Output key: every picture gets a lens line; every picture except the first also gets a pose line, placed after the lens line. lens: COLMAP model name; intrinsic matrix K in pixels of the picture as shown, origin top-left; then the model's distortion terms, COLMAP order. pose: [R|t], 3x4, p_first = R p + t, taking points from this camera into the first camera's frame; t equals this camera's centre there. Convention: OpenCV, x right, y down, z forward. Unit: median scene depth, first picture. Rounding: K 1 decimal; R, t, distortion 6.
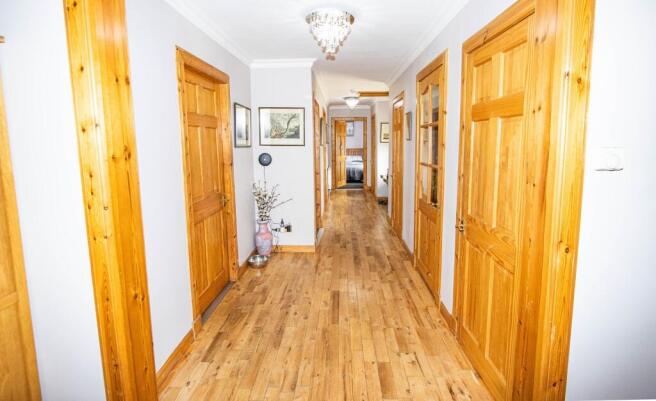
lens RADIAL K [[318.1, 0, 333.8], [0, 318.1, 179.1], [0, 0, 1]] dist [-0.017088, 0.000265]
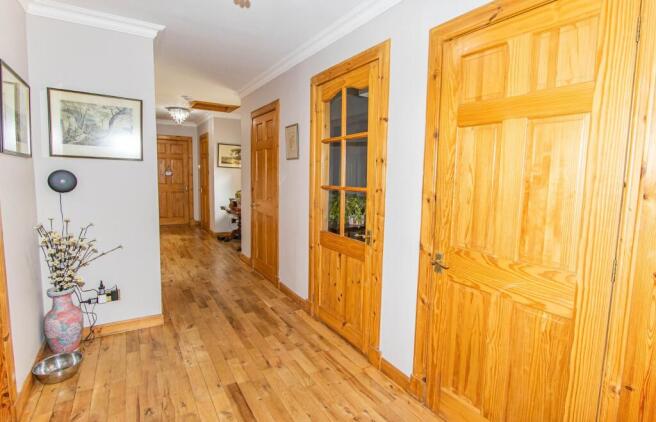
lens RADIAL K [[316.3, 0, 329.9], [0, 316.3, 205.0], [0, 0, 1]] dist [-0.017620, 0.001002]
pose [[0.828928, -0.026129, 0.558745, -0.145009], [0.036578, 0.999302, -0.007534, 0.002355], [-0.558159, 0.026683, 0.829305, 0.296893]]
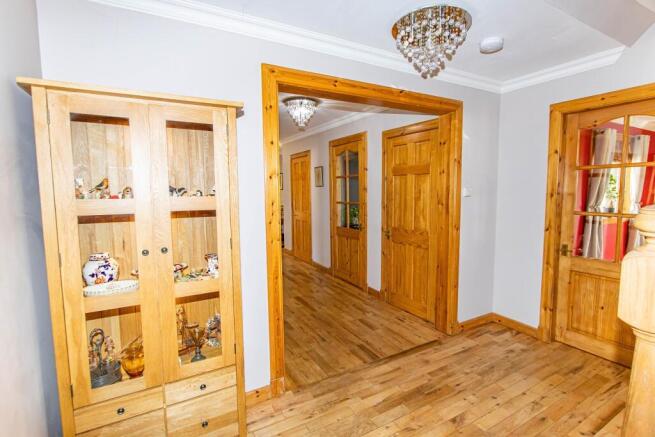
lens RADIAL K [[317.3, 0, 329.0], [0, 317.3, 217.6], [0, 0, 1]] dist [-0.017197, 0.001311]
pose [[0.860634, -0.043788, 0.507338, -0.454232], [0.059703, 0.998101, -0.015133, 0.036465], [-0.505712, 0.043314, 0.861614, -0.211141]]
